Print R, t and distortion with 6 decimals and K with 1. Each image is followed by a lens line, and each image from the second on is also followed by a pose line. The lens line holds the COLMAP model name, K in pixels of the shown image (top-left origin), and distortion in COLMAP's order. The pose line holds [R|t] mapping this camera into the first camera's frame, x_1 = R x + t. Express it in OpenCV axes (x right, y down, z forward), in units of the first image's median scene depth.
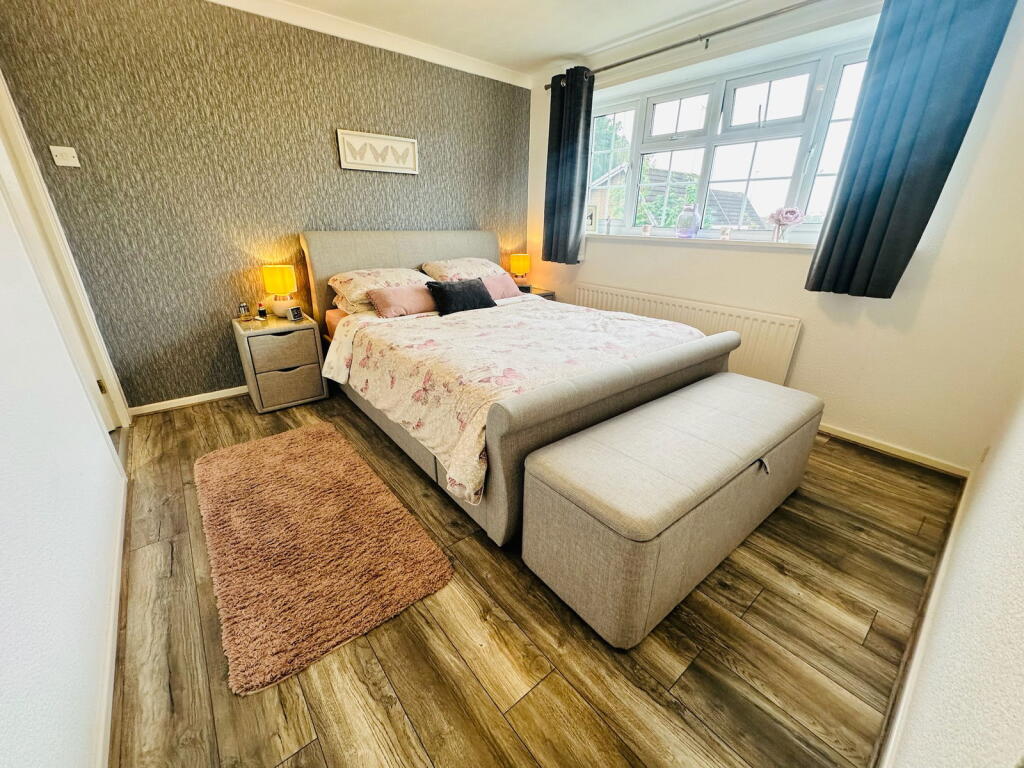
lens RADIAL K [[408.7, 0, 507.6], [0, 408.7, 388.0], [0, 0, 1]] dist [0.001425, 0.000499]
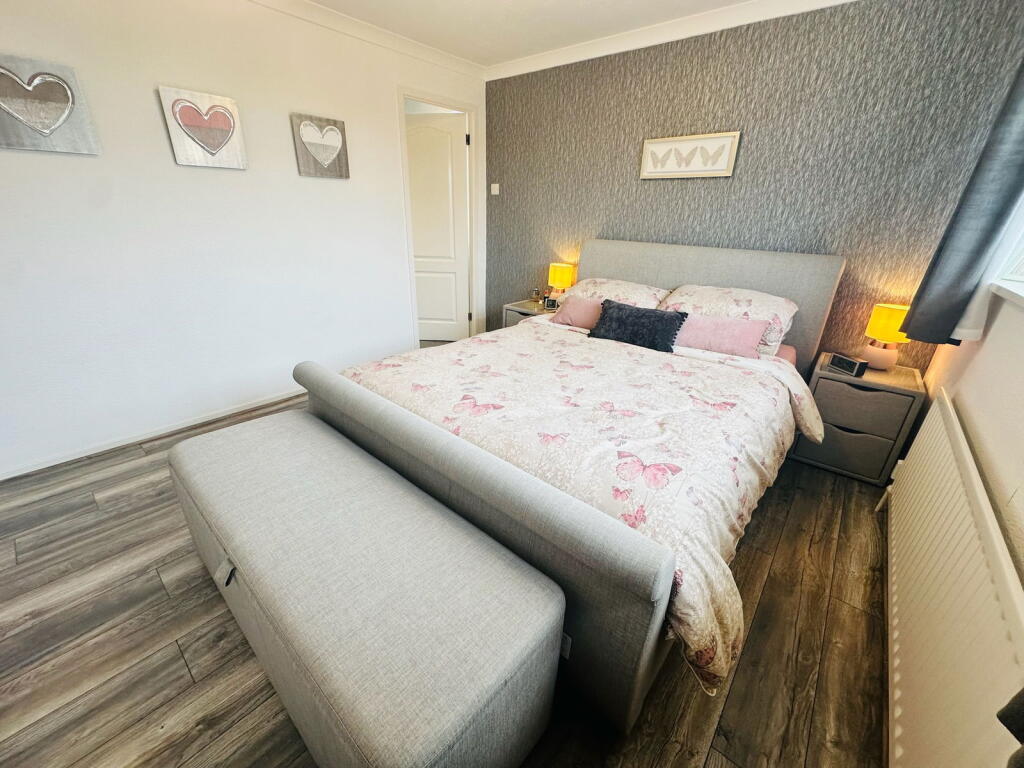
lens RADIAL K [[408.7, 0, 506.6], [0, 408.7, 384.5], [0, 0, 1]] dist [0.001425, 0.000499]
pose [[0.176976, 0.375230, -0.909880, 0.864971], [-0.402645, 0.871174, 0.280951, -0.344314], [0.898085, 0.316637, 0.305261, 0.774517]]
